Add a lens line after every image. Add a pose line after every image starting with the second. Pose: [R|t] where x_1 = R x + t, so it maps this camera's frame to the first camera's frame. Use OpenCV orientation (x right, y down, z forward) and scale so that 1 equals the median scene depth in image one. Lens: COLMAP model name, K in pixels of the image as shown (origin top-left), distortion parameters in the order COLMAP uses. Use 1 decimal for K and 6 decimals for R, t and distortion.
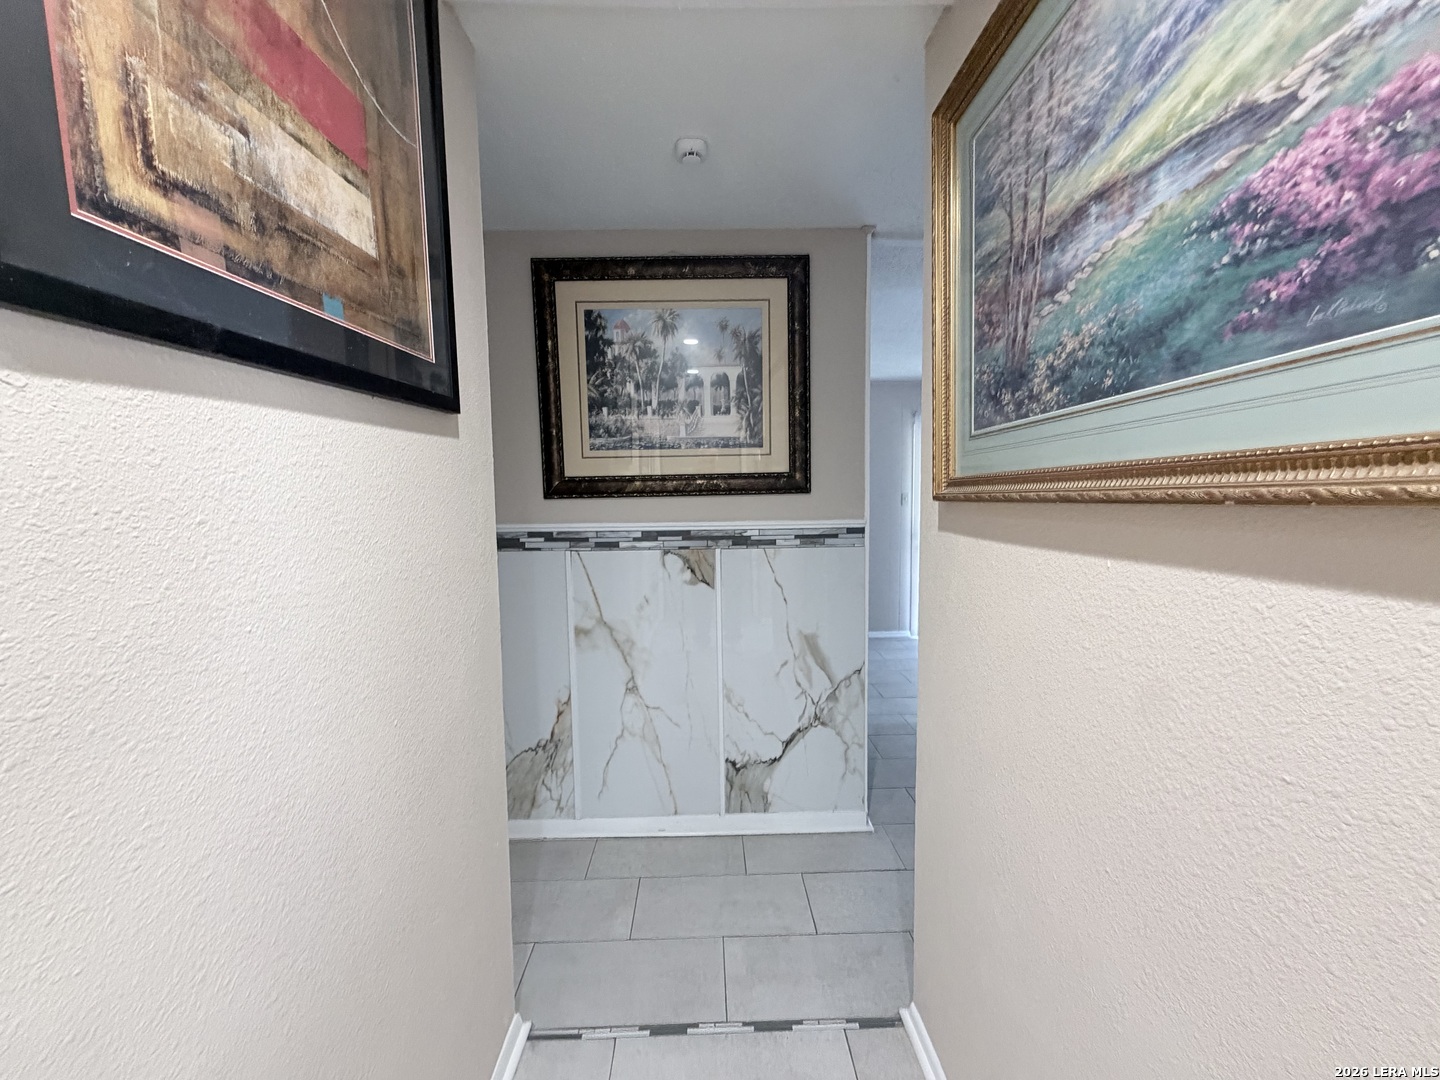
lens RADIAL K [[573.9, 0, 718.7], [0, 573.9, 540.3], [0, 0, 1]] dist [-0.001362, 0.000787]
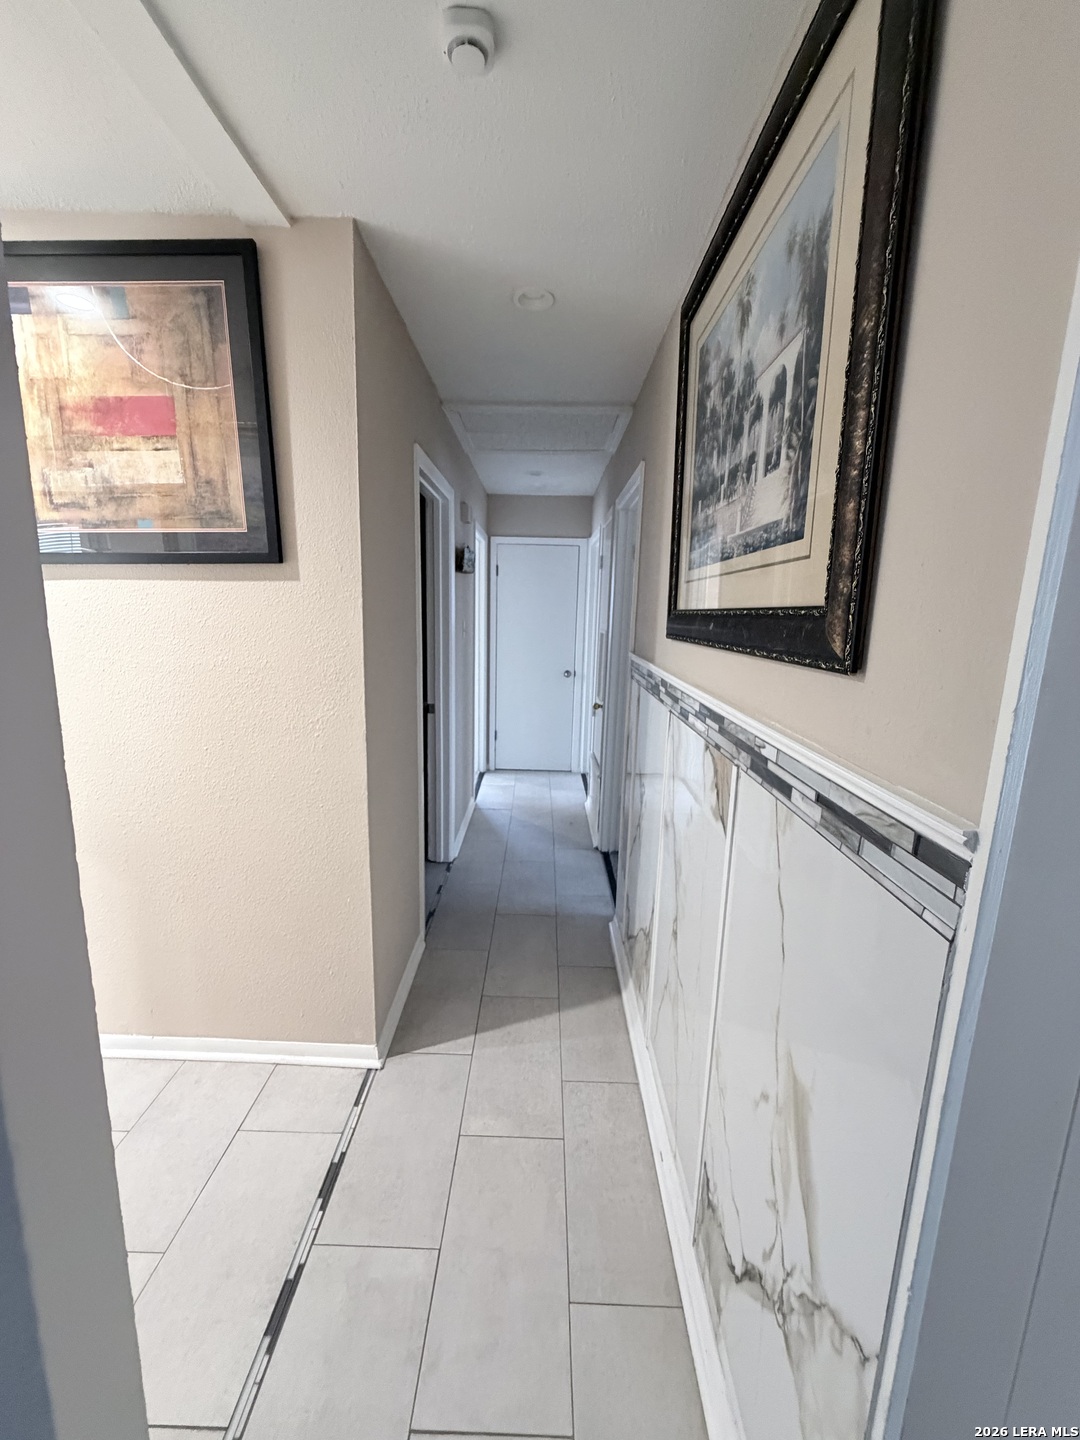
lens RADIAL K [[573.9, 0, 537.3], [0, 573.9, 714.4], [0, 0, 1]] dist [-0.001362, 0.000787]
pose [[-0.032701, 0.194500, -0.980357, 1.463951], [-0.111386, 0.974062, 0.196967, -0.325993], [0.993239, 0.115639, -0.010189, 2.614668]]
